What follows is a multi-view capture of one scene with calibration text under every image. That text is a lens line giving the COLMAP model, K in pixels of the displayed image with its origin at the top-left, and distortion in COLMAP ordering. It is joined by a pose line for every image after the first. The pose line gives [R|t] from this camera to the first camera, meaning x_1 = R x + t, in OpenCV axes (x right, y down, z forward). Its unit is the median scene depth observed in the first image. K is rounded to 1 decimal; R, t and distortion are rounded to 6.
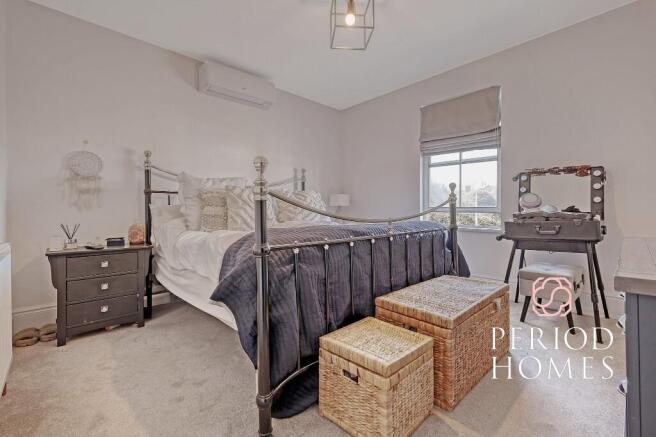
lens RADIAL K [[296.3, 0, 330.6], [0, 296.3, 211.2], [0, 0, 1]] dist [-0.001058, -0.000124]
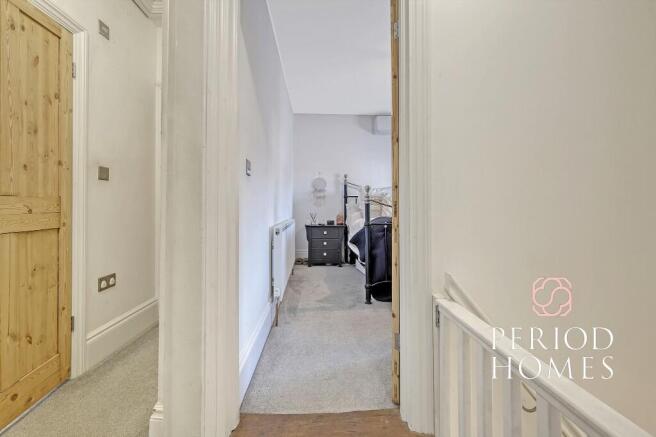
lens RADIAL K [[296.3, 0, 330.6], [0, 296.3, 211.2], [0, 0, 1]] dist [-0.001058, -0.000124]
pose [[0.769188, 0.019603, -0.638722, 0.565053], [-0.011401, 0.999791, 0.016956, -0.006425], [0.638921, -0.005760, 0.769251, -0.550105]]
